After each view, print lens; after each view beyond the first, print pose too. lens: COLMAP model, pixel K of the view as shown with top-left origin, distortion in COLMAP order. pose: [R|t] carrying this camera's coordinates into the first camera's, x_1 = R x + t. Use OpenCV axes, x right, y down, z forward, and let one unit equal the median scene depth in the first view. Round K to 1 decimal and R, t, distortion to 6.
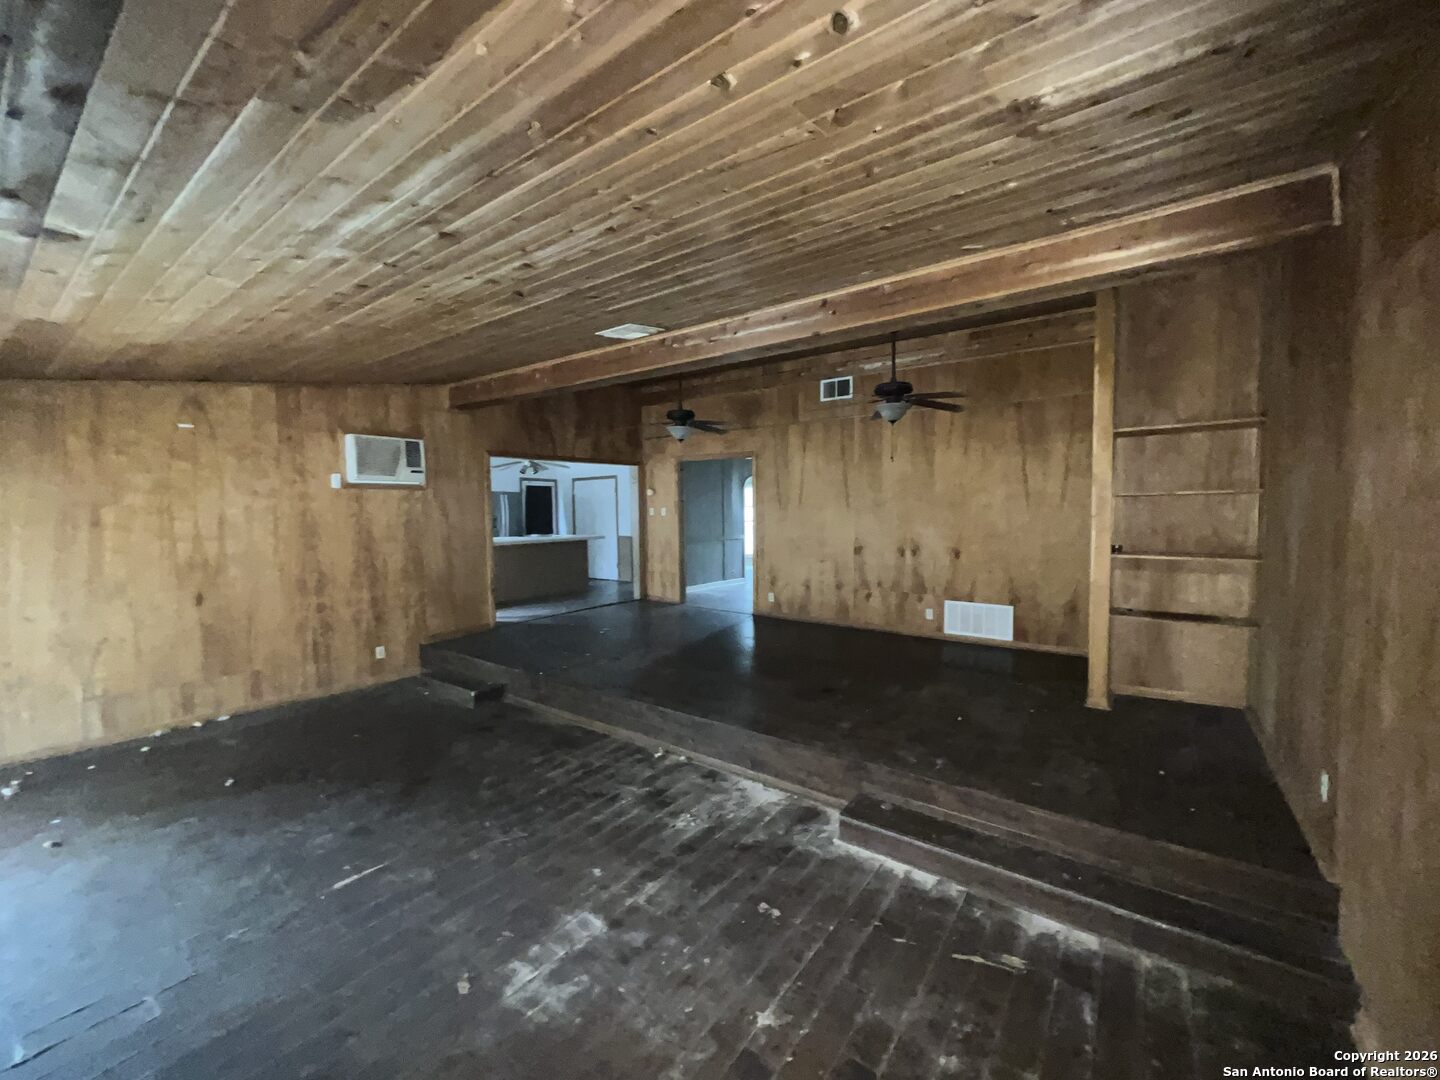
lens RADIAL K [[577.9, 0, 717.9], [0, 577.9, 539.2], [0, 0, 1]] dist [-0.001448, -0.000073]
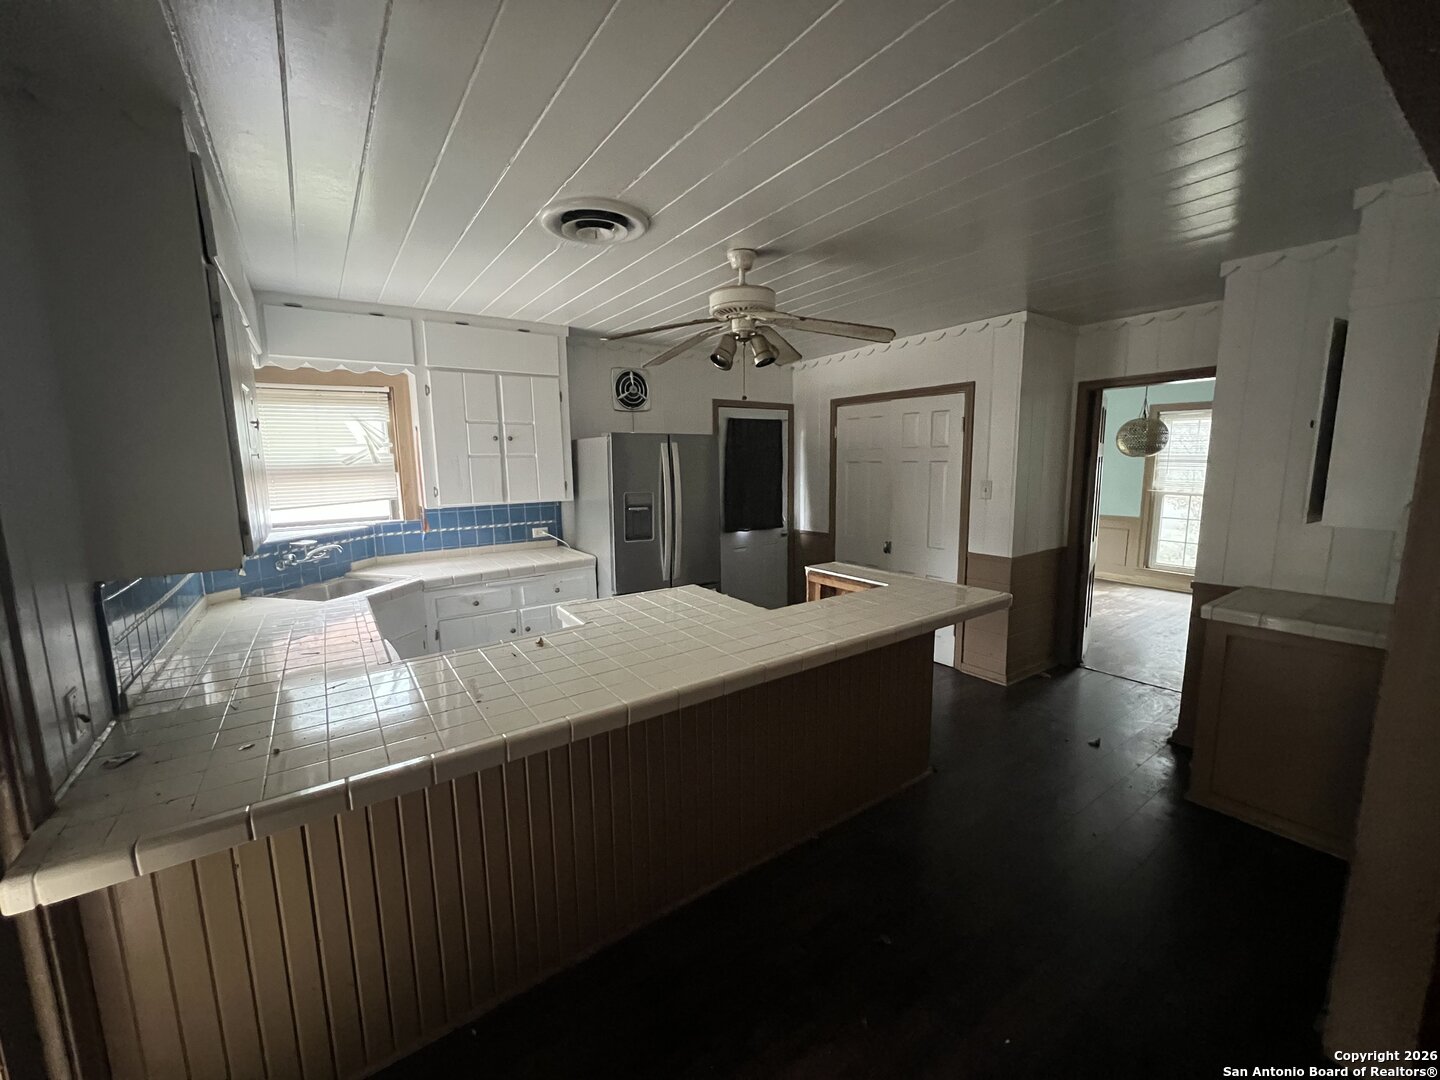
lens RADIAL K [[577.9, 0, 726.1], [0, 577.9, 536.2], [0, 0, 1]] dist [-0.001448, -0.000073]
pose [[0.950337, 0.041342, -0.308466, -0.196865], [-0.010965, 0.994970, 0.099568, -0.048793], [0.311031, -0.091241, 0.946010, 0.587039]]
